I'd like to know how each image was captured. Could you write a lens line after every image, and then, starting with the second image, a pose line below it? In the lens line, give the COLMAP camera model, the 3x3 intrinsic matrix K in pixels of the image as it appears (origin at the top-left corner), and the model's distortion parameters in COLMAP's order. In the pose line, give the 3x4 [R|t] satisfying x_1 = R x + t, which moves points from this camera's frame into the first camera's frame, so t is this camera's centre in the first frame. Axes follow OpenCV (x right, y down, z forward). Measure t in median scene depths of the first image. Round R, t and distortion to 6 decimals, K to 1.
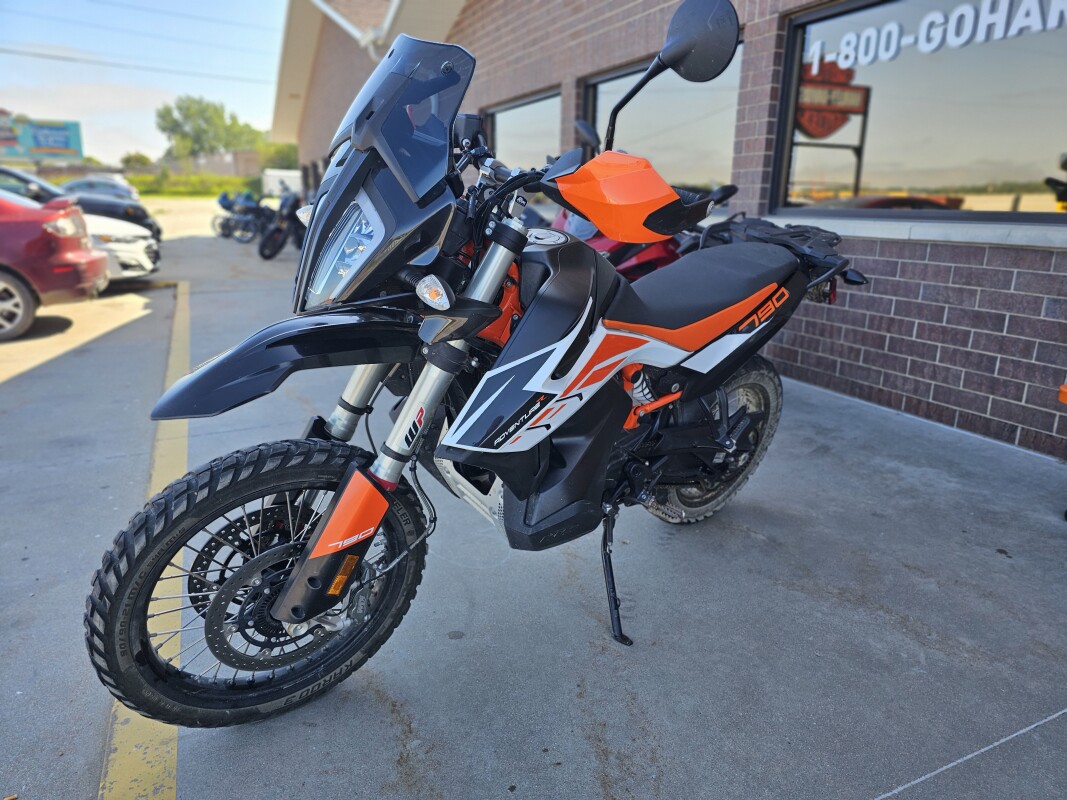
lens RADIAL K [[722.9, 0, 536.9], [0, 722.9, 402.2], [0, 0, 1]] dist [0.015625, -0.011862]
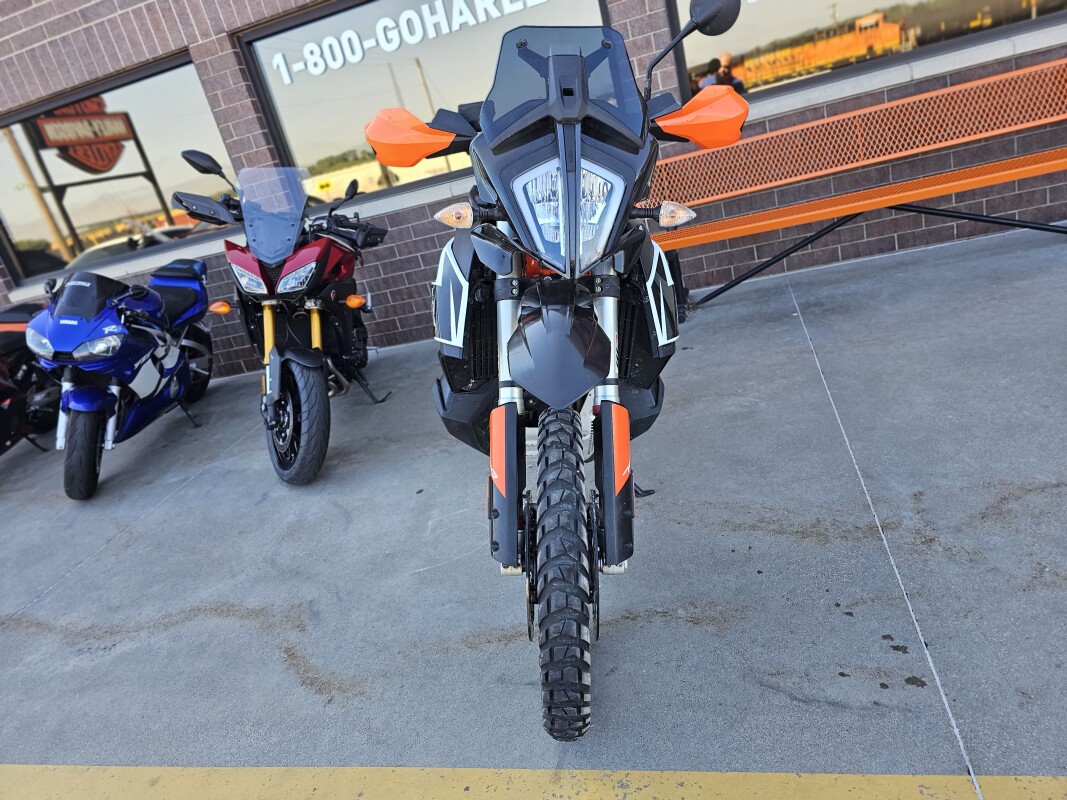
lens RADIAL K [[722.9, 0, 532.6], [0, 722.9, 397.4], [0, 0, 1]] dist [0.015625, -0.011862]
pose [[0.588599, -0.427877, 0.685910, -0.366349], [0.448335, 0.878791, 0.163469, -0.055746], [-0.672716, 0.211299, 0.709088, 0.087984]]
